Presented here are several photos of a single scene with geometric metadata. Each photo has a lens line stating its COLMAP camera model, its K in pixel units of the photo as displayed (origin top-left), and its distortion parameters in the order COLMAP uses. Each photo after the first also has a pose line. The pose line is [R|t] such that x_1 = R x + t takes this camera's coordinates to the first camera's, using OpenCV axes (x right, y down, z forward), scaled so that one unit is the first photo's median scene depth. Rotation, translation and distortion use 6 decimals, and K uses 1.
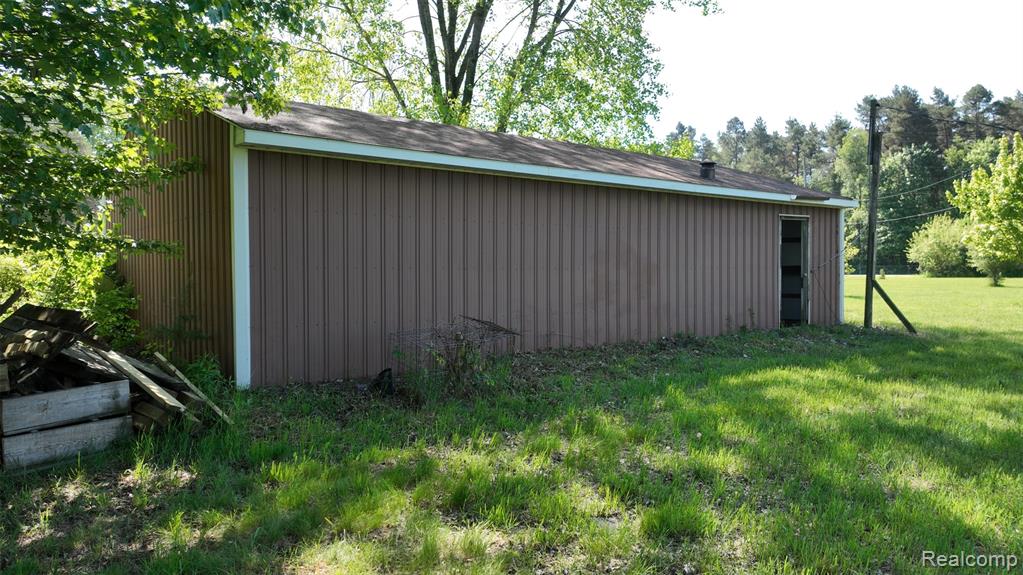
lens RADIAL K [[720.3, 0, 511.5], [0, 720.3, 287.5], [0, 0, 1]] dist [0.000786, 0.018203]
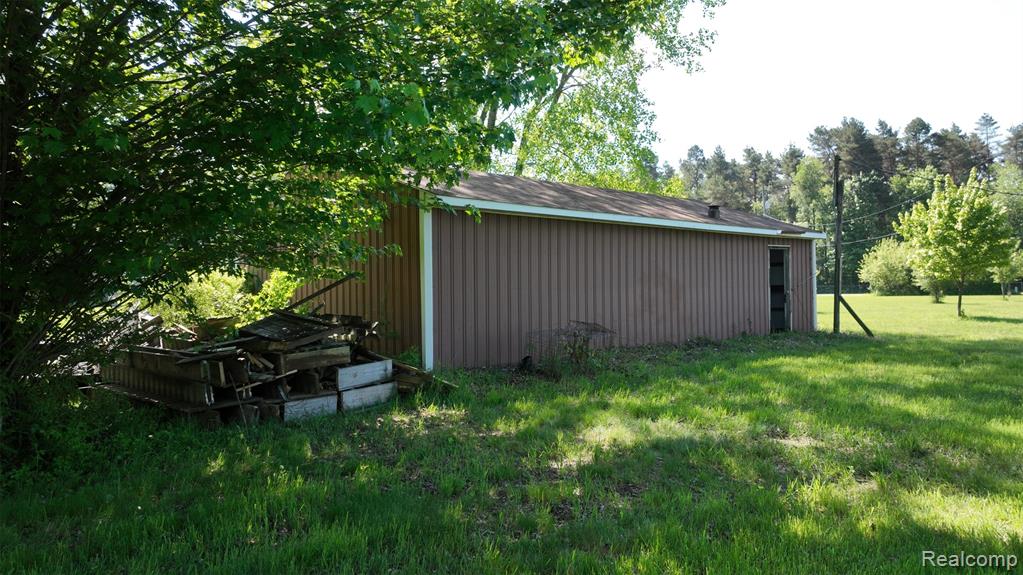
lens RADIAL K [[720.3, 0, 511.5], [0, 720.3, 287.5], [0, 0, 1]] dist [0.000786, 0.018203]
pose [[0.998492, -0.008113, 0.054293, -0.089019], [0.009831, 0.999457, -0.031454, 0.005811], [-0.054008, 0.031941, 0.998030, -0.146077]]
